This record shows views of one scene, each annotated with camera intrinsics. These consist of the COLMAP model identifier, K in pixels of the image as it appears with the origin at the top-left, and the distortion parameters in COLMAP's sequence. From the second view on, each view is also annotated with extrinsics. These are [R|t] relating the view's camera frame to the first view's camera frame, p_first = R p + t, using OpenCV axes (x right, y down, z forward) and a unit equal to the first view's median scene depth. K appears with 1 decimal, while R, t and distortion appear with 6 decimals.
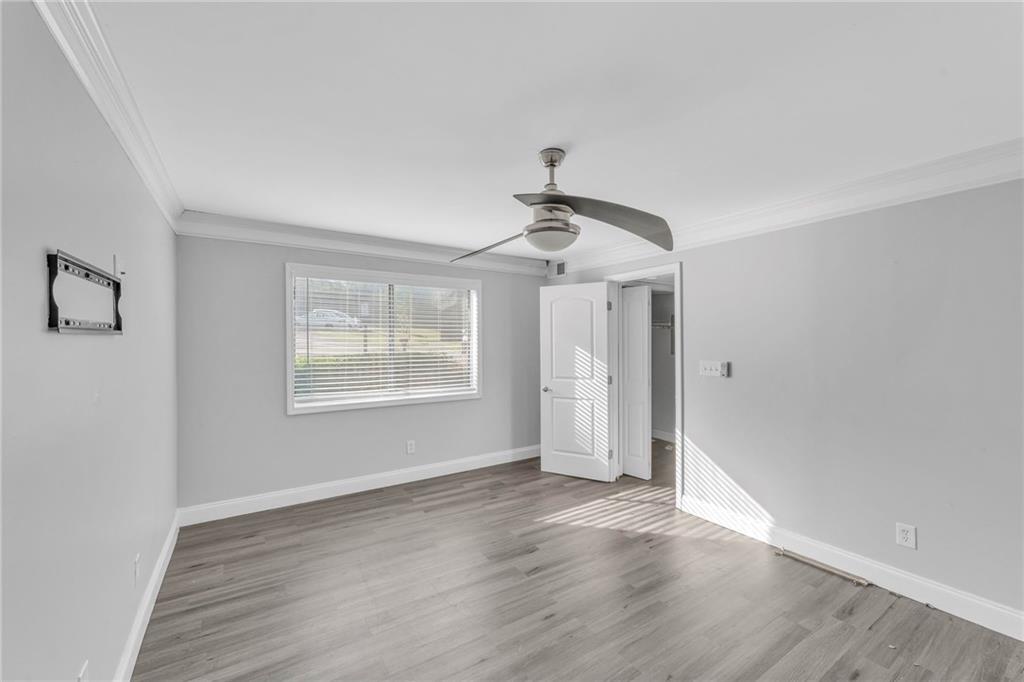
lens RADIAL K [[414.0, 0, 509.8], [0, 414.0, 345.3], [0, 0, 1]] dist [0.001748, -0.000010]
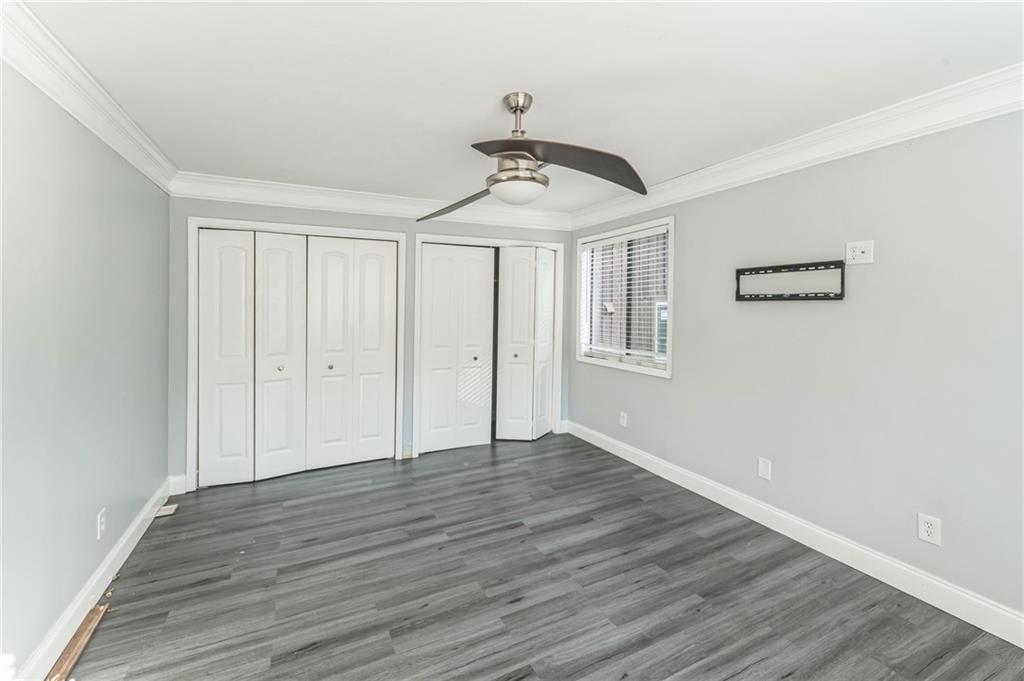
lens RADIAL K [[427.8, 0, 504.2], [0, 427.8, 311.9], [0, 0, 1]] dist [0.001489, -0.000053]
pose [[-0.990773, -0.005809, 0.135410, -0.003374], [-0.002113, 0.999622, 0.027424, -0.009823], [-0.135518, 0.026885, -0.990410, 1.203972]]
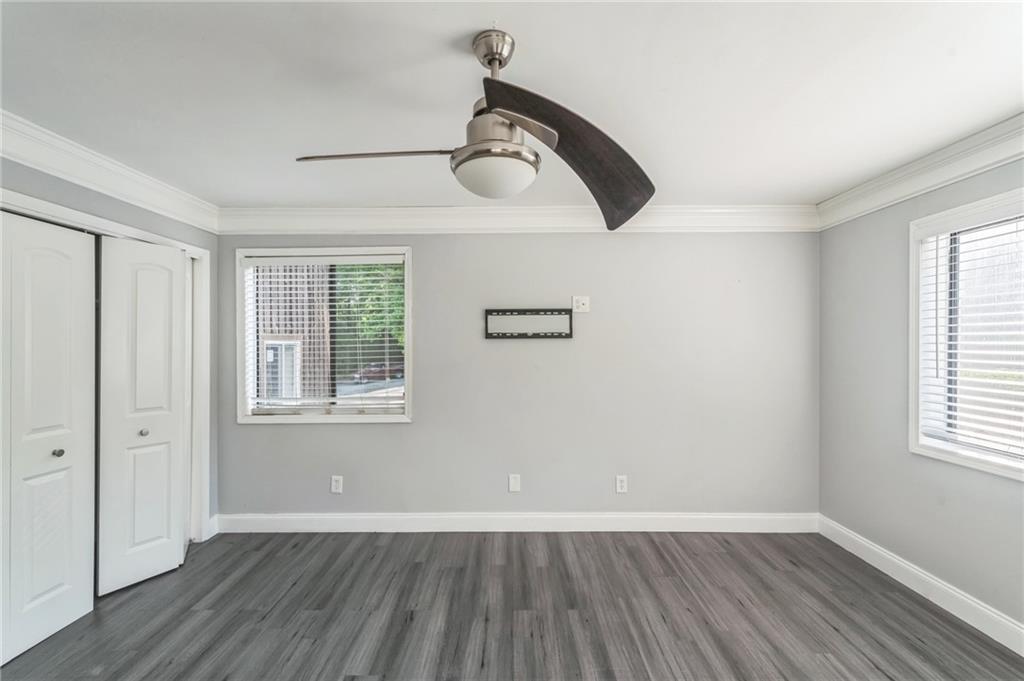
lens RADIAL K [[429.1, 0, 507.2], [0, 429.1, 349.3], [0, 0, 1]] dist [-0.000195, 0.000001]
pose [[-0.555504, 0.009638, -0.831458, 0.396476], [-0.005558, 0.999867, 0.015304, -0.000821], [0.831495, 0.013123, -0.555377, 0.858453]]
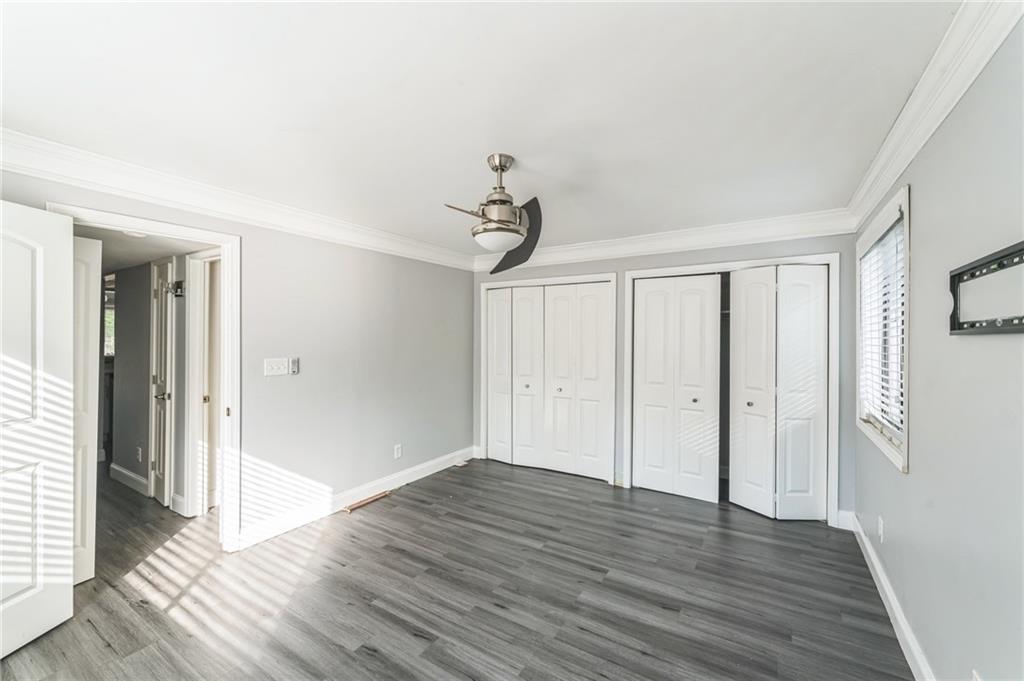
lens RADIAL K [[415.5, 0, 510.4], [0, 415.5, 336.3], [0, 0, 1]] dist [0.001176, 0.000004]
pose [[-0.411624, -0.000454, 0.911354, -0.532072], [0.002872, 0.999994, 0.001795, -0.009943], [-0.911349, 0.003357, -0.411620, 0.871430]]
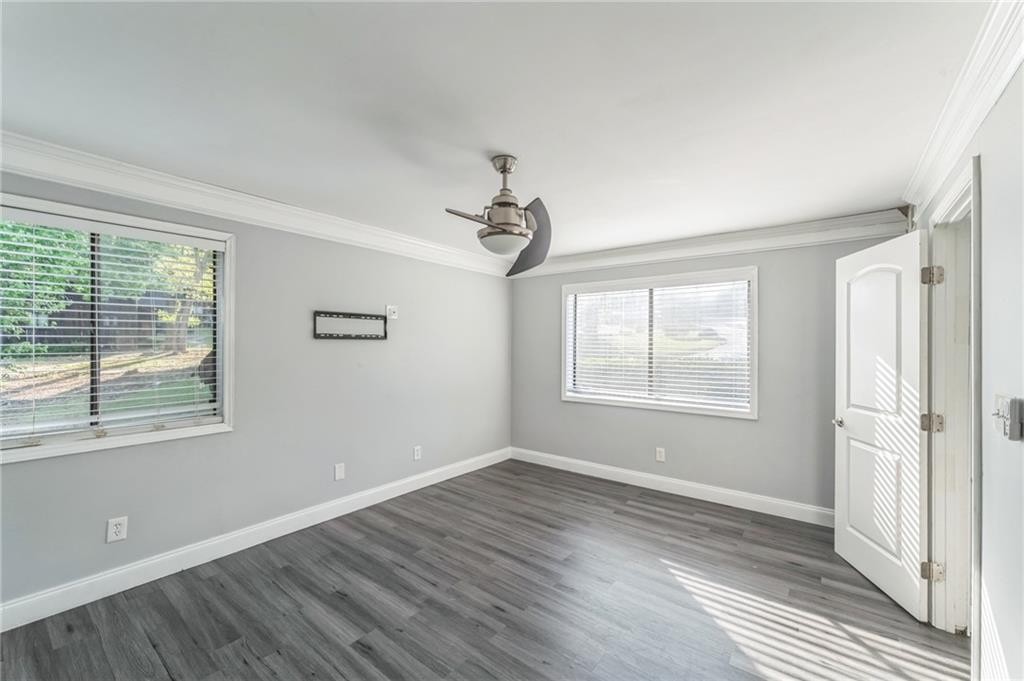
lens RADIAL K [[415.9, 0, 511.4], [0, 415.9, 350.2], [0, 0, 1]] dist [0.002479, 0.000072]
pose [[0.323589, 0.014283, -0.946090, 0.673367], [-0.017688, 0.999803, 0.009044, -0.000102], [0.946032, 0.013808, 0.323778, 0.425063]]
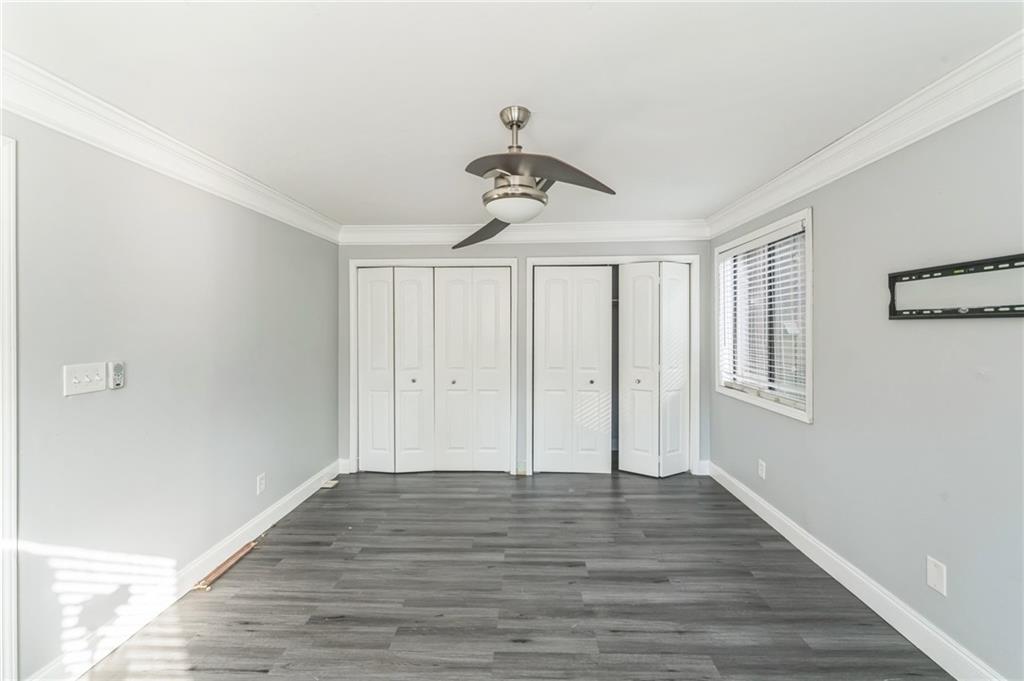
lens RADIAL K [[420.9, 0, 513.2], [0, 420.9, 322.9], [0, 0, 1]] dist [0.000763, 0.000190]
pose [[-0.813531, 0.004815, 0.581501, -0.256085], [0.007885, 0.999965, 0.002751, -0.010311], [-0.581468, 0.006823, -0.813541, 1.074256]]
